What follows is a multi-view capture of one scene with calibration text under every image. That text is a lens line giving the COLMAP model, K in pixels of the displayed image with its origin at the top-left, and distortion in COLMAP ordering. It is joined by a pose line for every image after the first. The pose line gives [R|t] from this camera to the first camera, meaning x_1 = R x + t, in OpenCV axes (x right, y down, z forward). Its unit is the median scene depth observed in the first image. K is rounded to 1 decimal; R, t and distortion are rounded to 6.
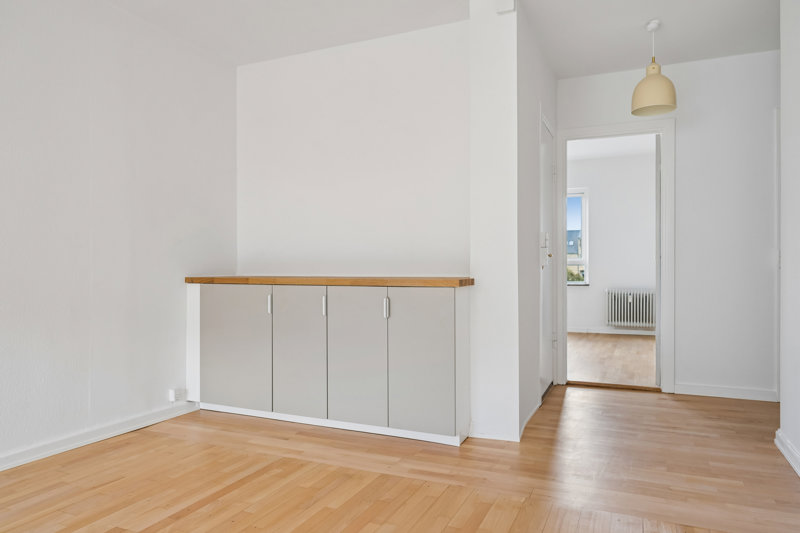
lens RADIAL K [[528.3, 0, 398.8], [0, 528.3, 271.9], [0, 0, 1]] dist [-0.006302, -0.002642]
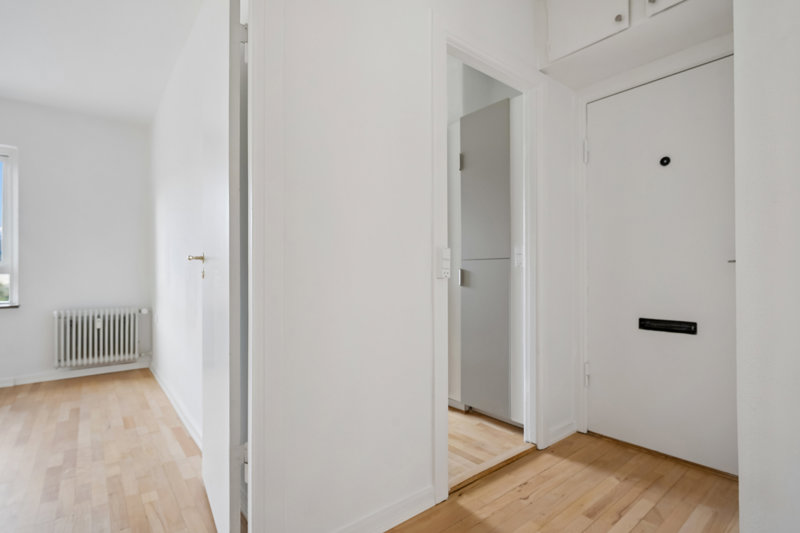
lens RADIAL K [[381.7, 0, 399.7], [0, 381.7, 275.2], [0, 0, 1]] dist [0.022537, 0.000656]
pose [[0.439823, -0.001496, 0.898083, 0.326466], [-0.004218, 0.999984, 0.003731, -0.035192], [-0.898075, -0.005429, 0.439810, 0.889513]]
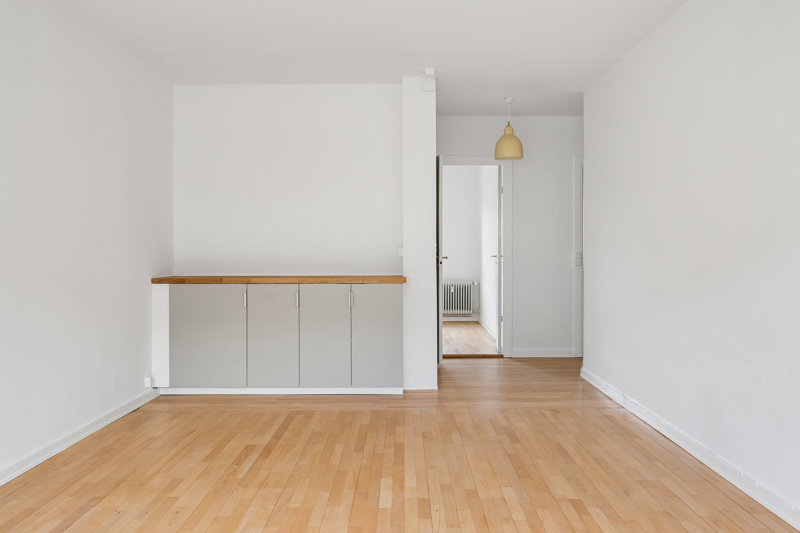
lens RADIAL K [[672.3, 0, 400.0], [0, 672.3, 266.5], [0, 0, 1]] dist [0.007257, -0.000158]
pose [[0.910112, -0.008114, 0.414282, -0.553878], [0.003695, 0.999927, 0.011467, -0.031341], [-0.414345, -0.008905, 0.910076, -0.558698]]
